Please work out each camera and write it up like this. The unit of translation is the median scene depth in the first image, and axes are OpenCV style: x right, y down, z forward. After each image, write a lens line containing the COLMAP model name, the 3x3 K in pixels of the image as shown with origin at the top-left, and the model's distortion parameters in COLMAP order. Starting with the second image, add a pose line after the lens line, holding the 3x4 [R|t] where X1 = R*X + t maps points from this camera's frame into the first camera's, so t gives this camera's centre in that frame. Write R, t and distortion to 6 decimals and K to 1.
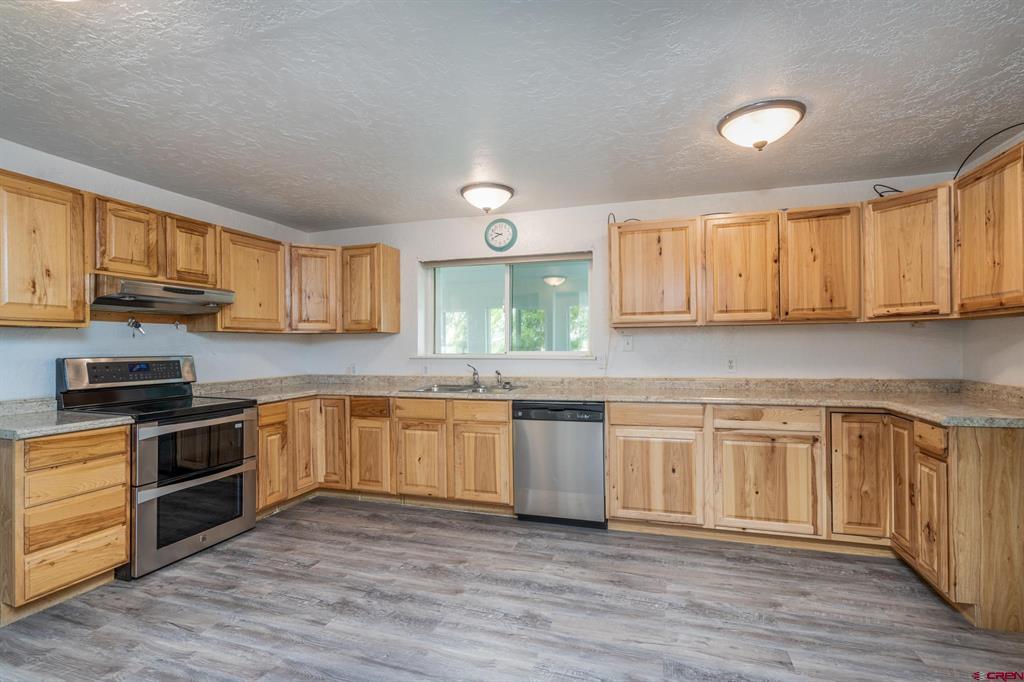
lens RADIAL K [[469.1, 0, 478.9], [0, 469.1, 348.3], [0, 0, 1]] dist [-0.004222, -0.000610]
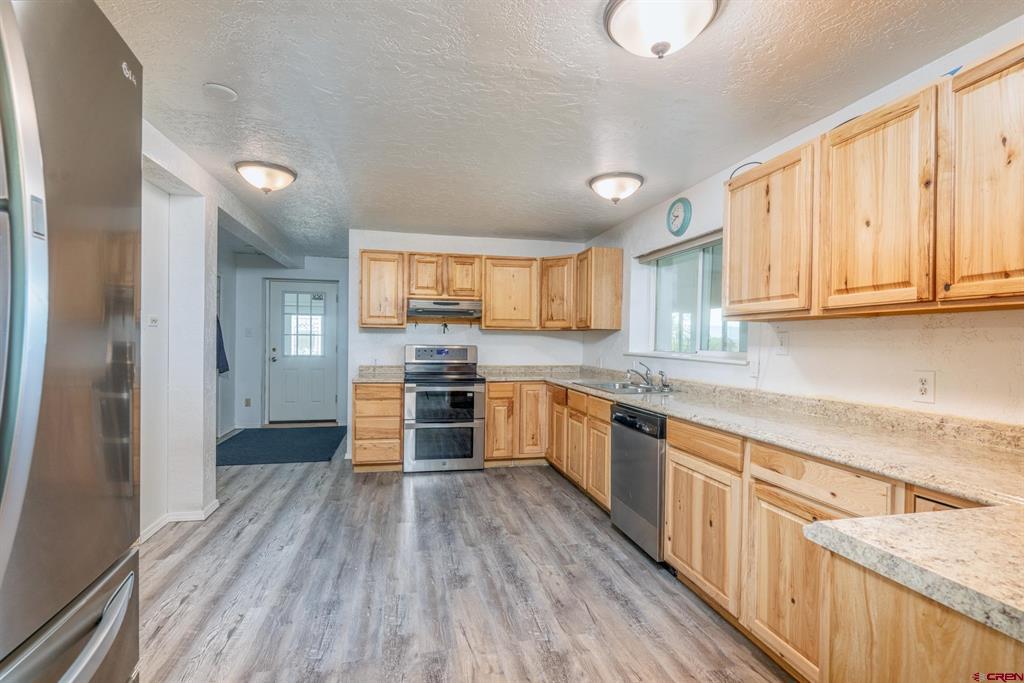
lens RADIAL K [[469.1, 0, 510.6], [0, 469.1, 347.9], [0, 0, 1]] dist [-0.004222, -0.000610]
pose [[0.531115, 0.028533, -0.846819, 0.822381], [-0.020517, 0.999573, 0.020812, -0.012022], [0.847051, 0.006321, 0.531474, 0.356642]]
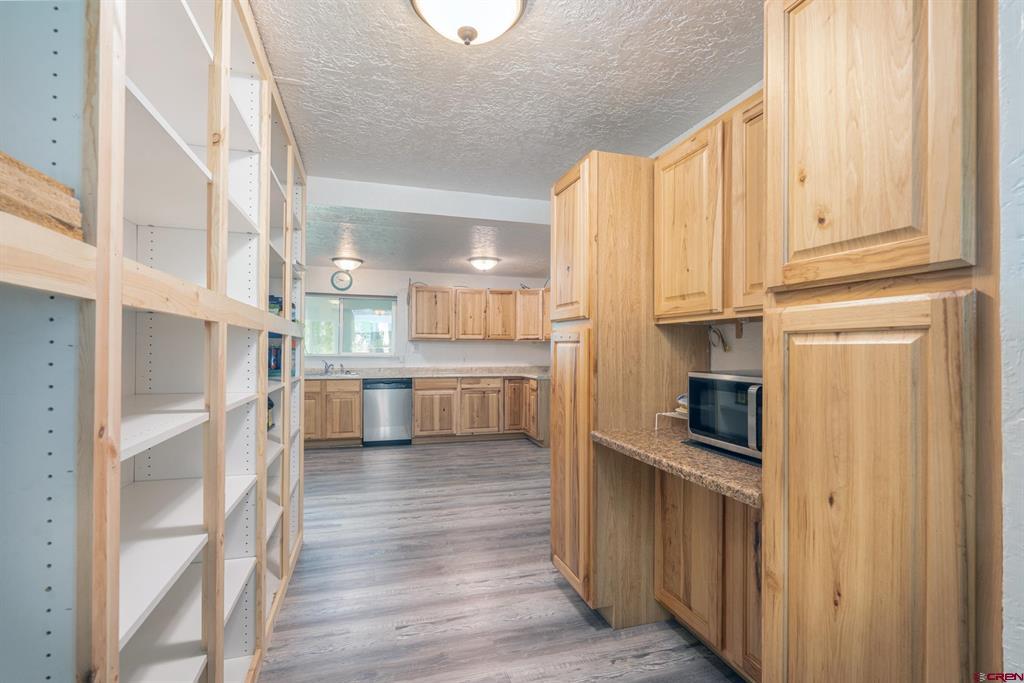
lens RADIAL K [[469.1, 0, 504.2], [0, 469.1, 349.9], [0, 0, 1]] dist [-0.004222, -0.000610]
pose [[0.805895, 0.015951, 0.591843, -0.592043], [-0.007794, 0.999836, -0.016334, 0.025020], [-0.592007, 0.008550, 0.805888, -0.823338]]
